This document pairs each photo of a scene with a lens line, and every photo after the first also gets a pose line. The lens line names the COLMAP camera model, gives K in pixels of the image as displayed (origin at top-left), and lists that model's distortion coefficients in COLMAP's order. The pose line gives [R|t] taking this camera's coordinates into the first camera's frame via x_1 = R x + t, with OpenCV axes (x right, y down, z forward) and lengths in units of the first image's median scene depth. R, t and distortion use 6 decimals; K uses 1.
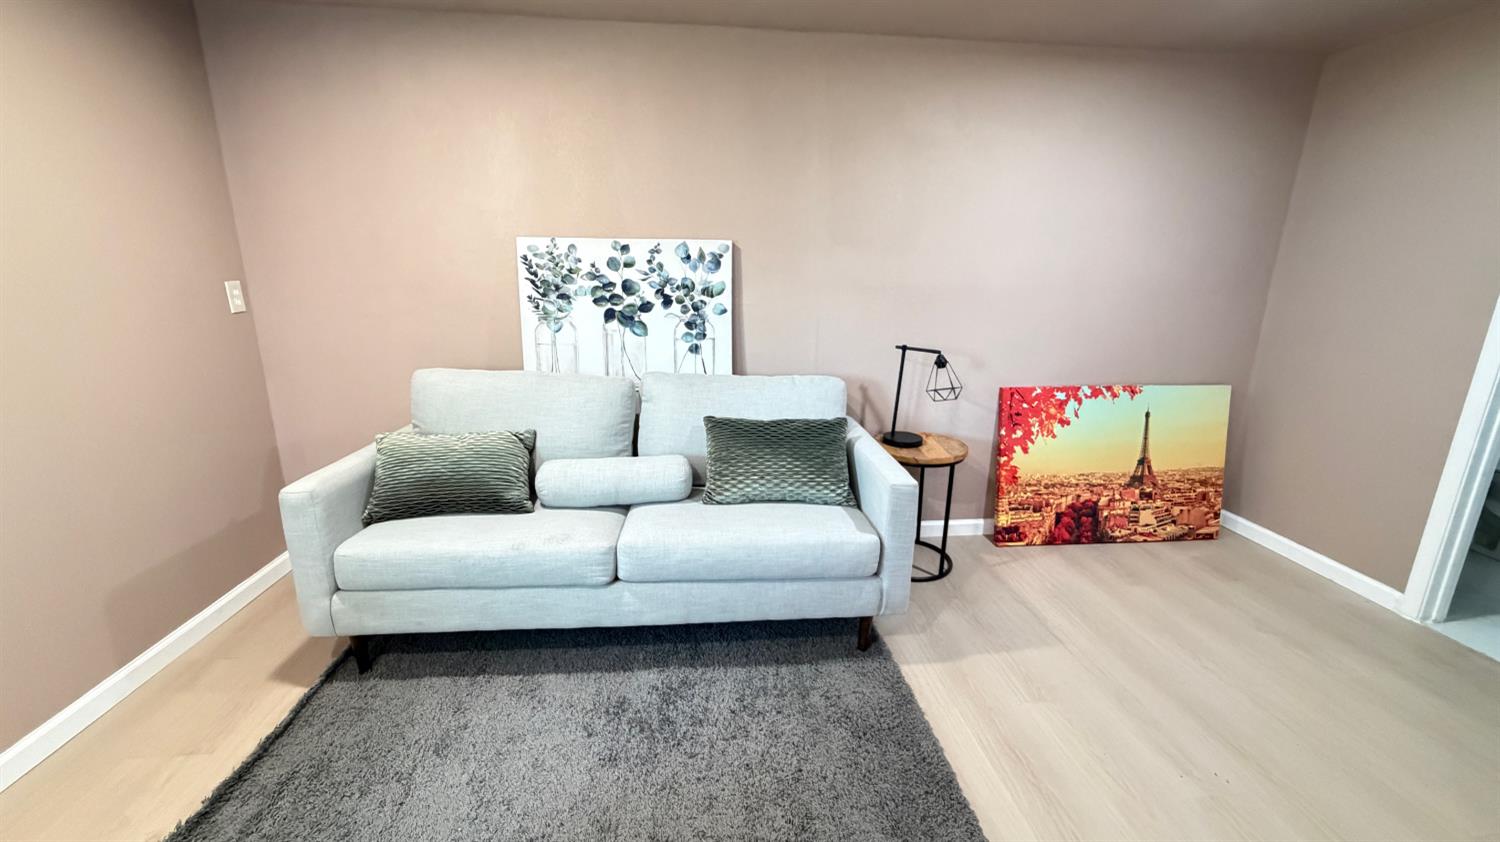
lens RADIAL K [[596.9, 0, 744.4], [0, 596.9, 420.6], [0, 0, 1]] dist [-0.001711, 0.000687]
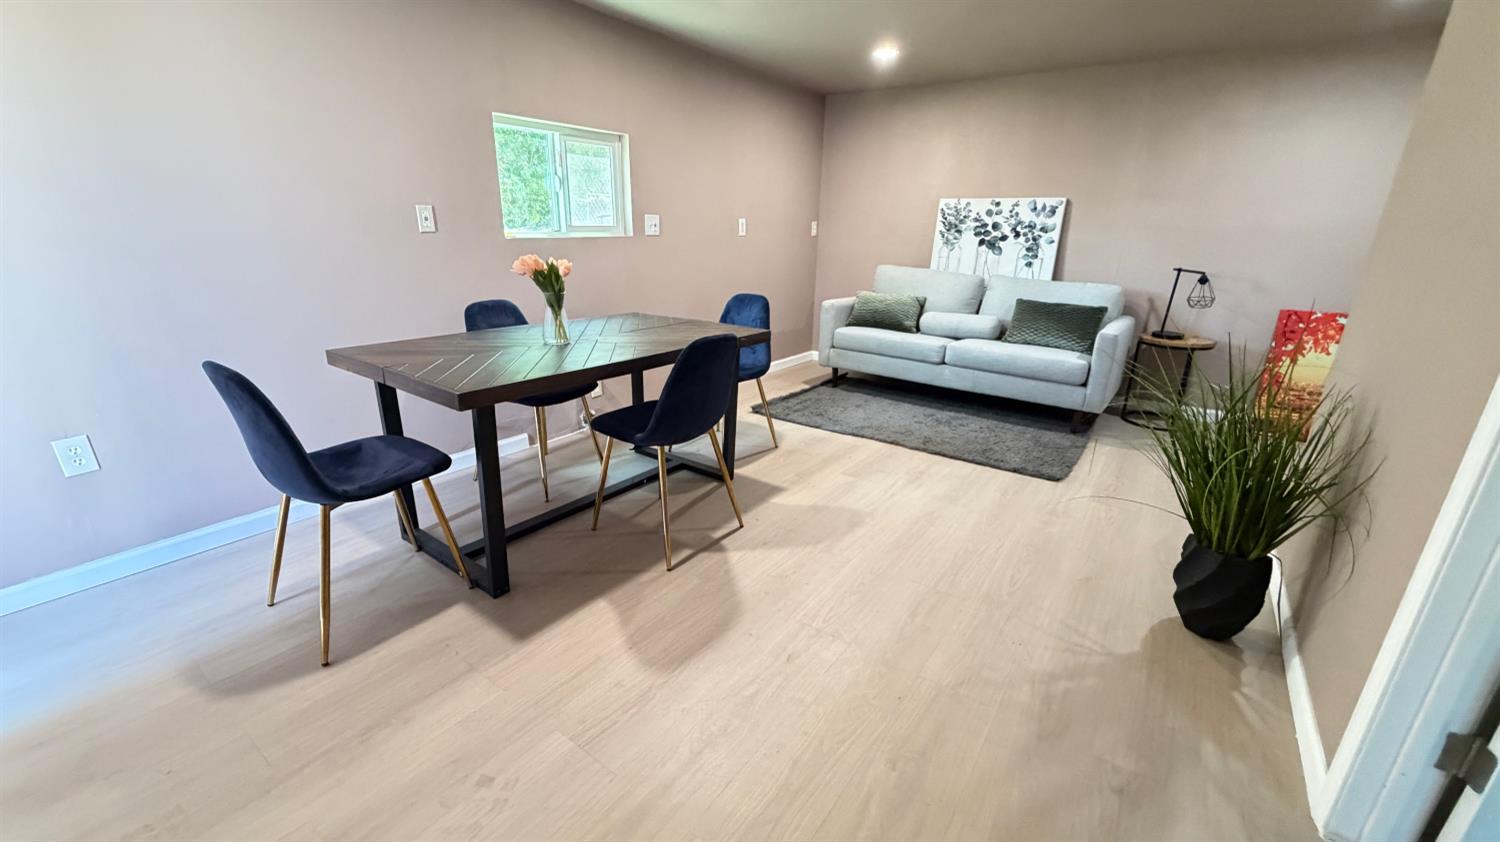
lens RADIAL K [[596.9, 0, 745.7], [0, 596.9, 420.2], [0, 0, 1]] dist [-0.001711, 0.000687]
pose [[0.747224, 0.209639, -0.630641, 0.485394], [-0.174896, 0.977524, 0.117722, 0.257843], [0.641146, 0.022331, 0.767094, -0.812621]]
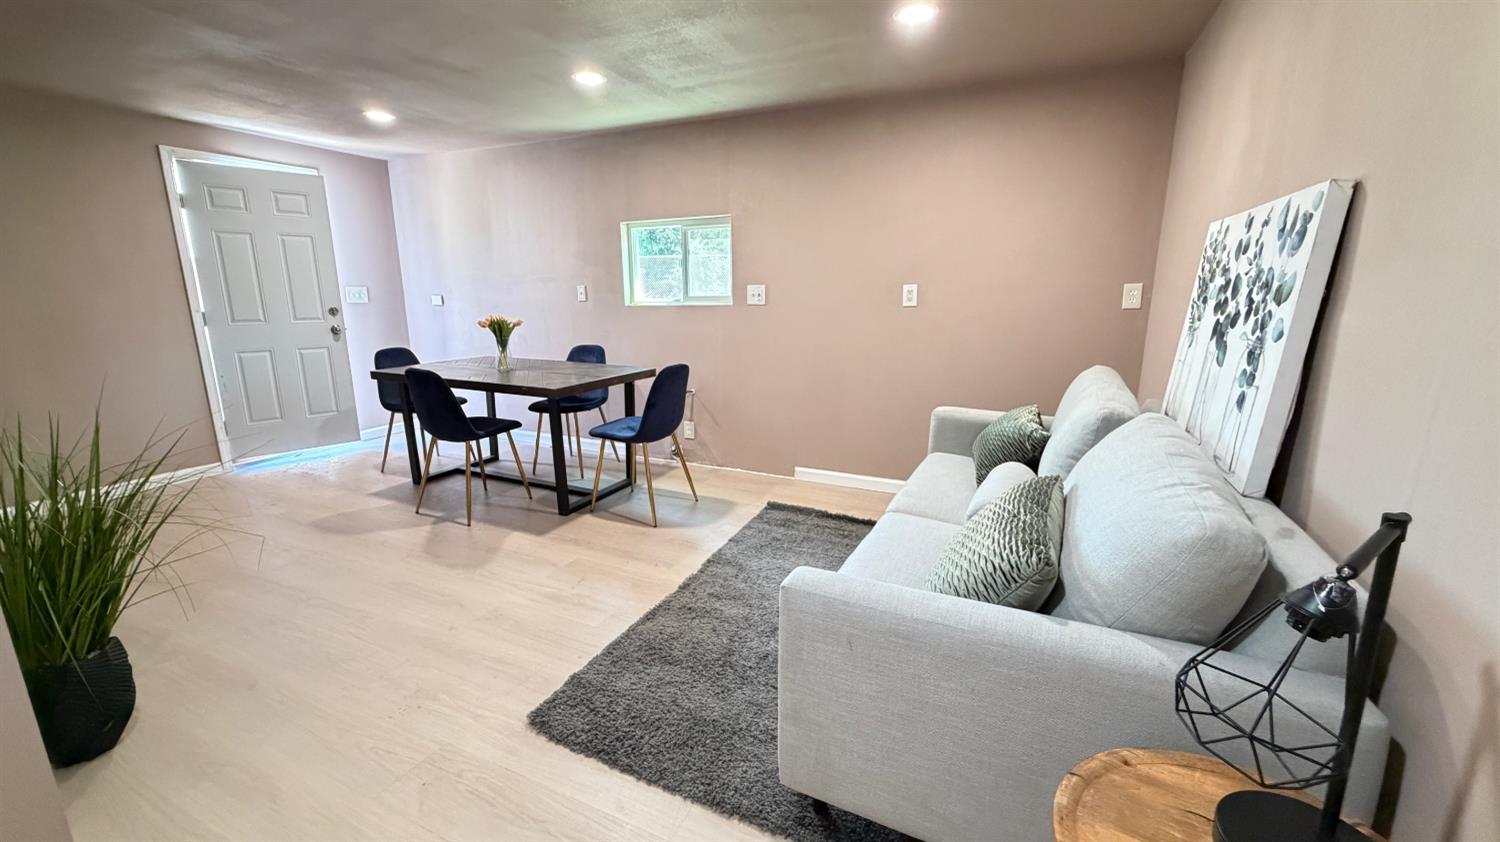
lens RADIAL K [[596.9, 0, 749.8], [0, 596.9, 419.6], [0, 0, 1]] dist [-0.001711, 0.000687]
pose [[-0.513143, 0.176522, -0.839955, 0.609300], [-0.212059, 0.922209, 0.323359, -0.189129], [0.831694, 0.344049, -0.435792, 0.896927]]
